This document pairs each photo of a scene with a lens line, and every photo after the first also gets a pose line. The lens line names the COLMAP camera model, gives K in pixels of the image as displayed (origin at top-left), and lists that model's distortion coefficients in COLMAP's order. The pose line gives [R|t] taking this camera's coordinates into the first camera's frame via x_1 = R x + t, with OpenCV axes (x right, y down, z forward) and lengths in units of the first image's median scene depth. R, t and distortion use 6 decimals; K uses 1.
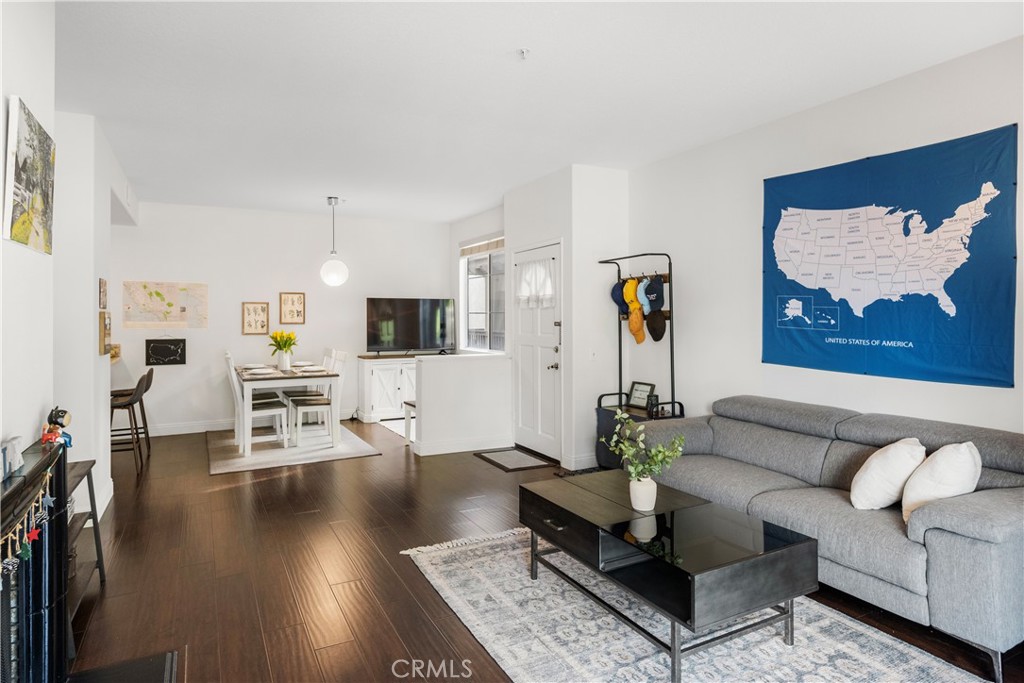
lens RADIAL K [[581.0, 0, 507.9], [0, 581.0, 313.2], [0, 0, 1]] dist [0.000054, -0.000226]
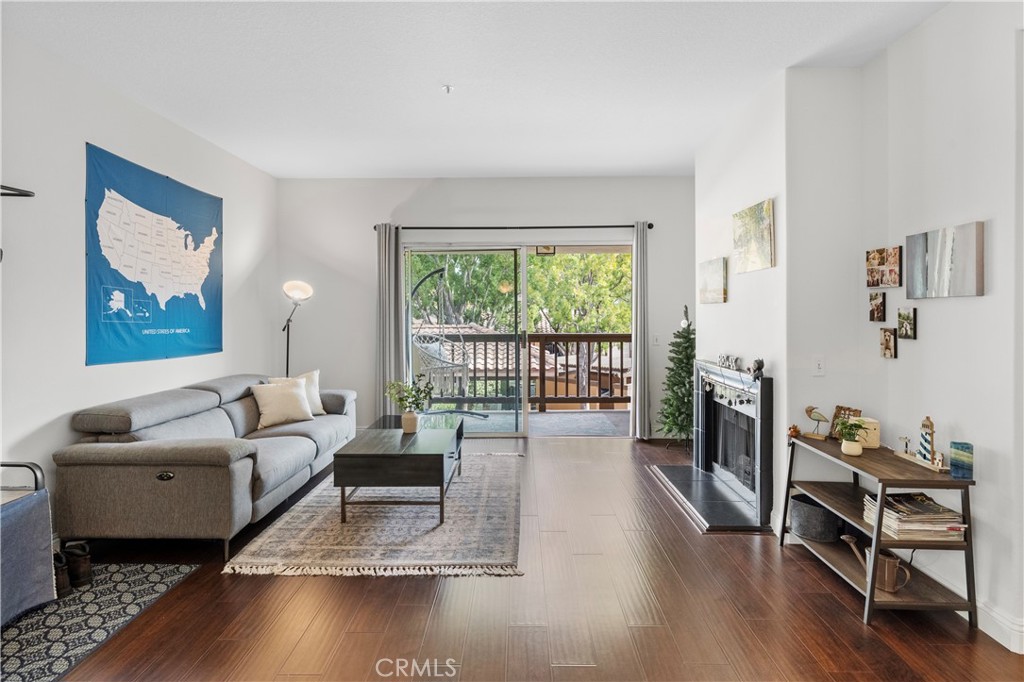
lens RADIAL K [[549.7, 0, 510.0], [0, 549.7, 313.4], [0, 0, 1]] dist [-0.000718, -0.000112]
pose [[-0.875632, 0.003689, 0.482965, -0.311004], [0.003104, 0.999993, -0.002011, 0.010350], [-0.482970, -0.000262, -0.875637, 0.944872]]
